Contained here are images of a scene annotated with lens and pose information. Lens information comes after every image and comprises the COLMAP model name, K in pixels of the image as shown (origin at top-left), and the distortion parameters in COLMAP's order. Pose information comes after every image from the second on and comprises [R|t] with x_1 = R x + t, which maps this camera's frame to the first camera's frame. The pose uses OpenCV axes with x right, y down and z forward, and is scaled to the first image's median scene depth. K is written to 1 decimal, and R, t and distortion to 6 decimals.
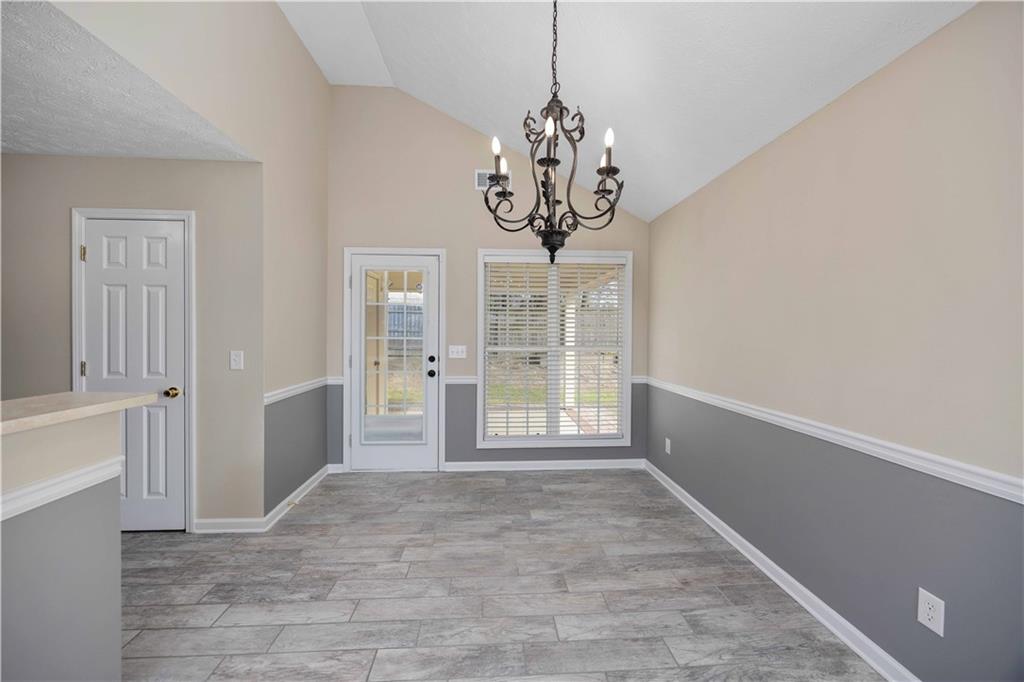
lens RADIAL K [[393.9, 0, 510.6], [0, 393.9, 338.8], [0, 0, 1]] dist [-0.003347, -0.000131]
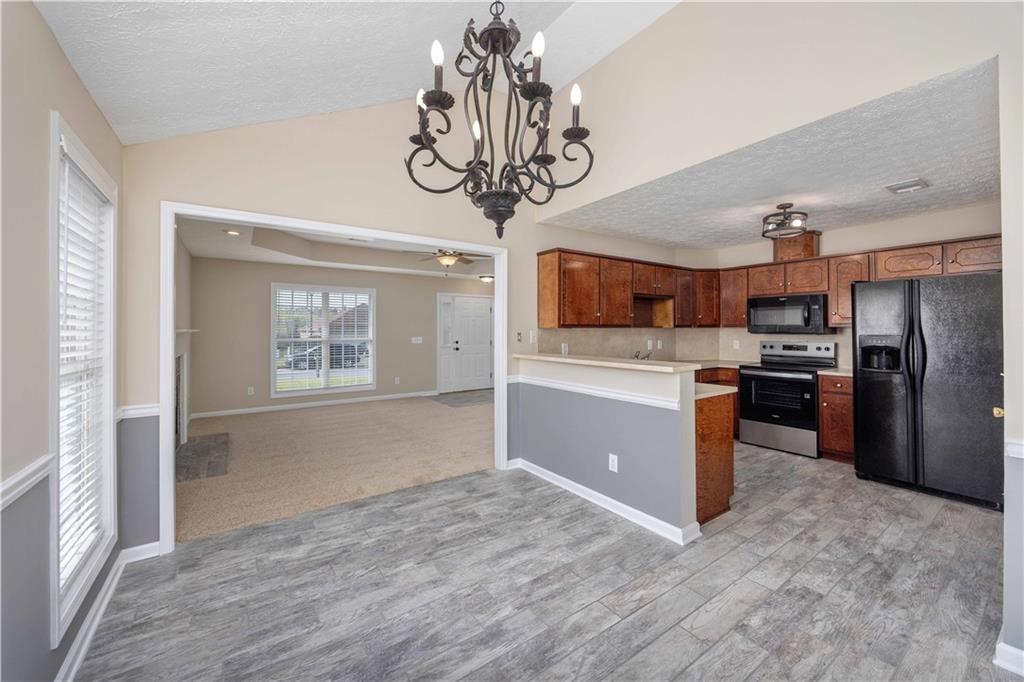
lens RADIAL K [[393.9, 0, 517.0], [0, 393.9, 327.1], [0, 0, 1]] dist [-0.003347, -0.000131]
pose [[-0.848989, -0.007874, -0.528352, 0.328811], [-0.010607, 0.999941, 0.002141, -0.018363], [0.528304, 0.007422, -0.849023, 1.158760]]
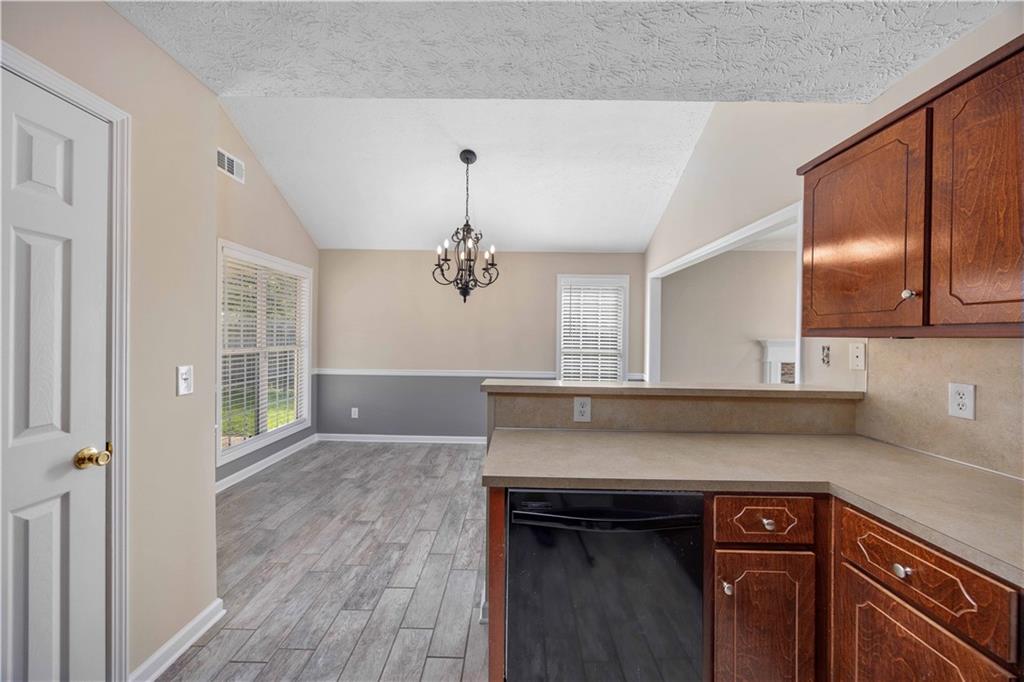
lens RADIAL K [[393.9, 0, 506.5], [0, 393.9, 337.9], [0, 0, 1]] dist [-0.003347, -0.000131]
pose [[0.081073, -0.009022, 0.996667, -1.341565], [0.002497, 0.999958, 0.008848, -0.018928], [-0.996705, 0.001771, 0.081092, 0.440445]]
